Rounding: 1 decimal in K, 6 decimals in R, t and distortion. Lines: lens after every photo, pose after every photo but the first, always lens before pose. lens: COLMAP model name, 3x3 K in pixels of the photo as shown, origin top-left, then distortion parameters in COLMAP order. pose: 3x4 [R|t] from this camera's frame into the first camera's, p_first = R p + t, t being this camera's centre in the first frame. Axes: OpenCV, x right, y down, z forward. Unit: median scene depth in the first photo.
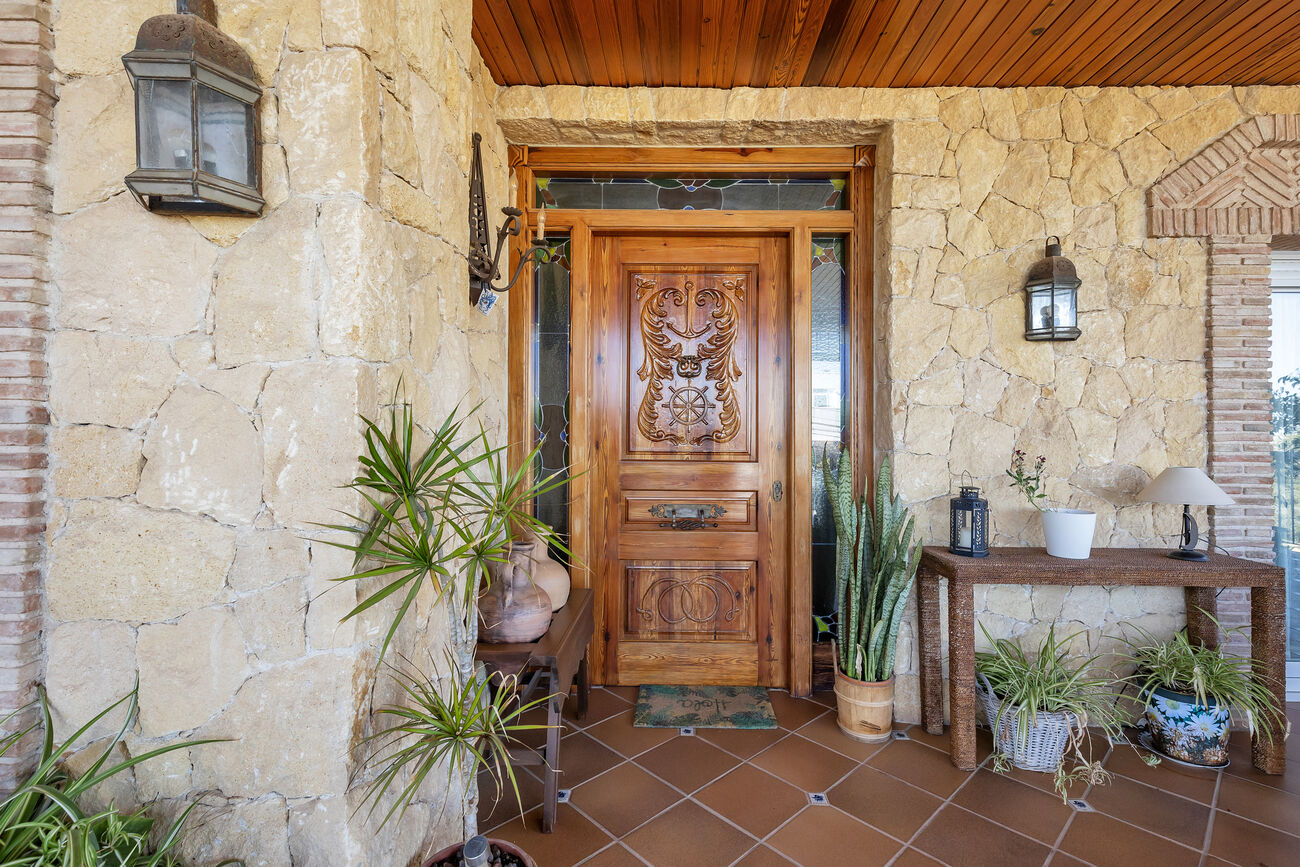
lens RADIAL K [[588.1, 0, 650.0], [0, 588.1, 419.8], [0, 0, 1]] dist [0.017958, -0.000293]
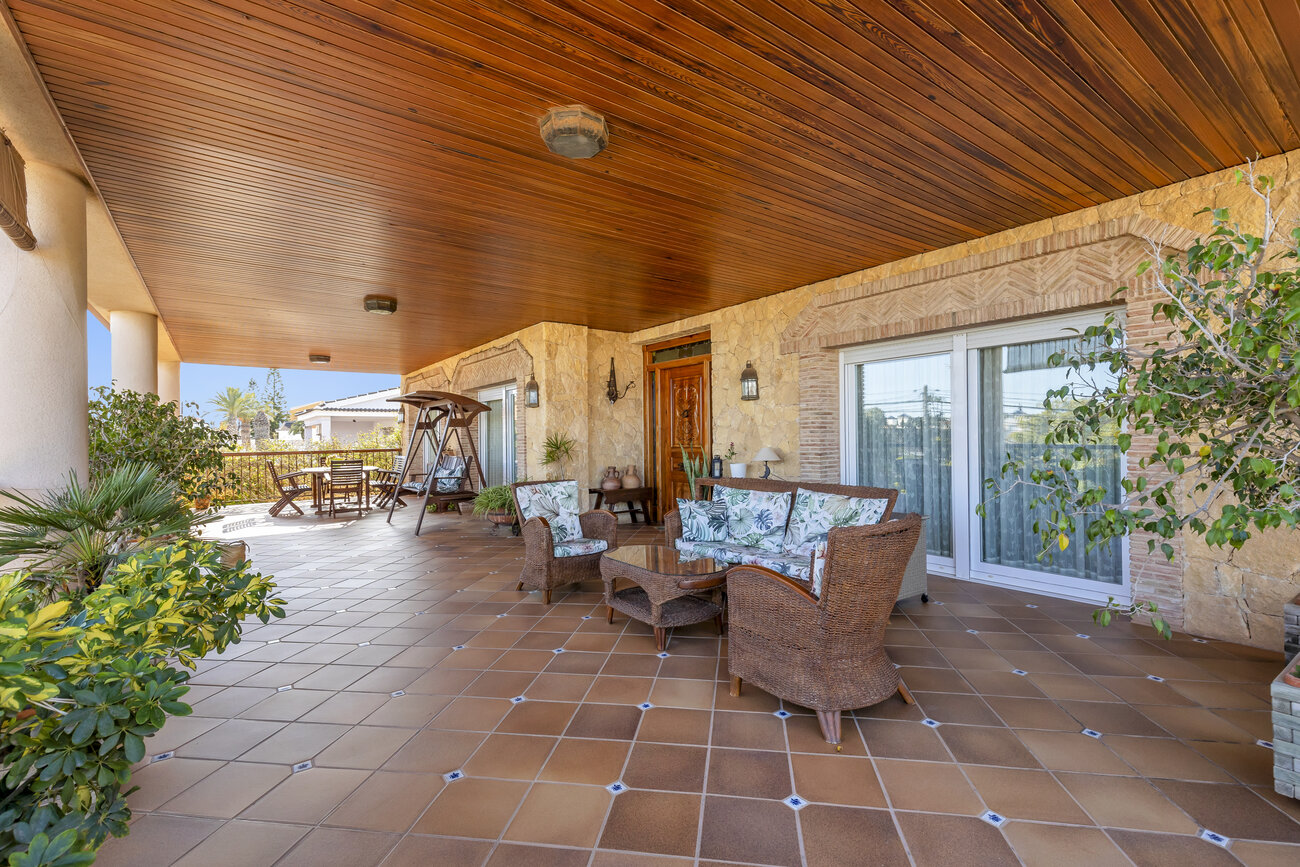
lens RADIAL K [[585.2, 0, 650.0], [0, 585.2, 433.5], [0, 0, 1]] dist [0.002121, -0.000090]
pose [[0.591537, -0.019409, -0.806044, 2.451071], [0.031042, 0.999517, -0.001287, 0.003020], [0.805680, -0.024260, 0.591854, -0.865065]]
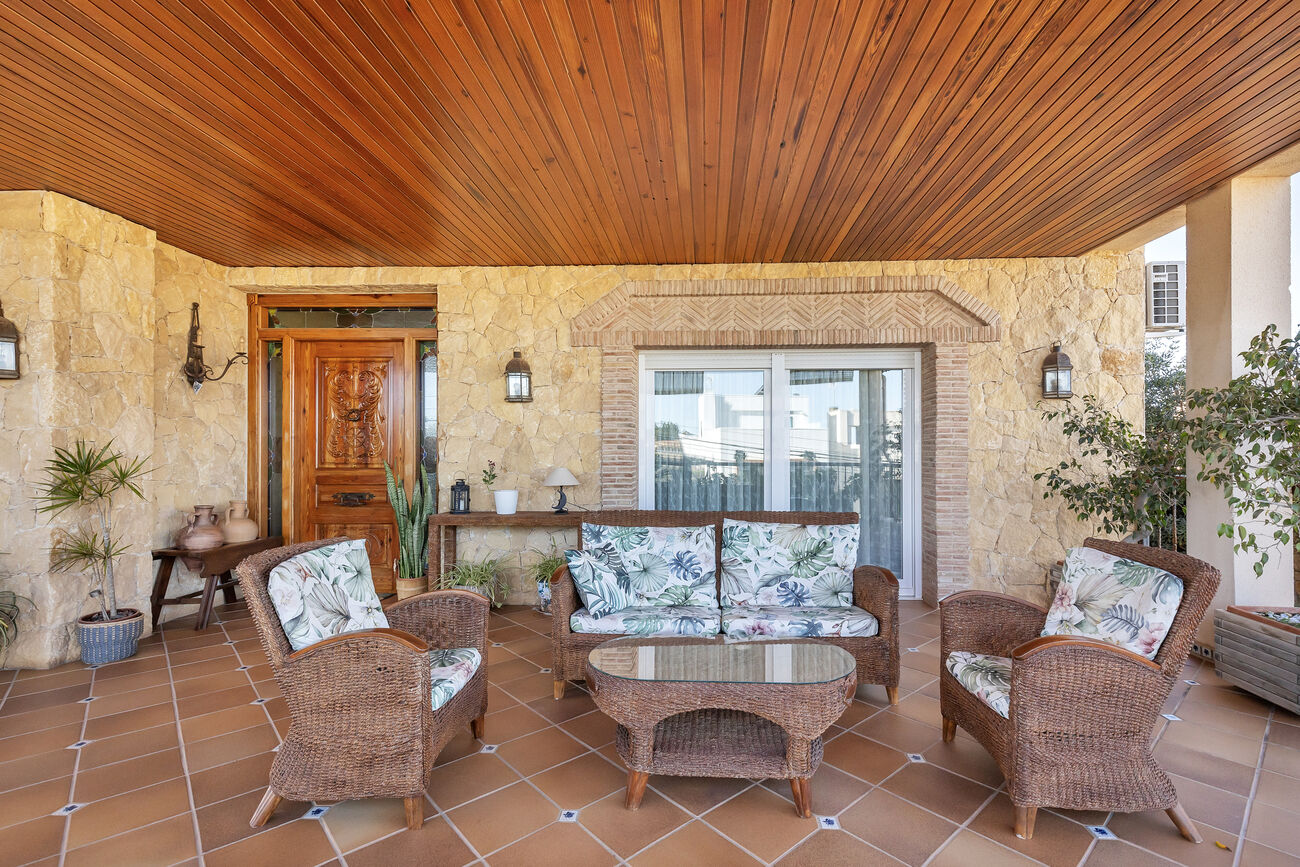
lens RADIAL K [[592.7, 0, 677.0], [0, 592.7, 446.6], [0, 0, 1]] dist [0.015593, -0.001144]
pose [[0.999628, -0.006428, -0.026501, 1.217025], [0.006668, 0.999938, 0.008969, -0.005391], [0.026442, -0.009142, 0.999609, -0.864369]]
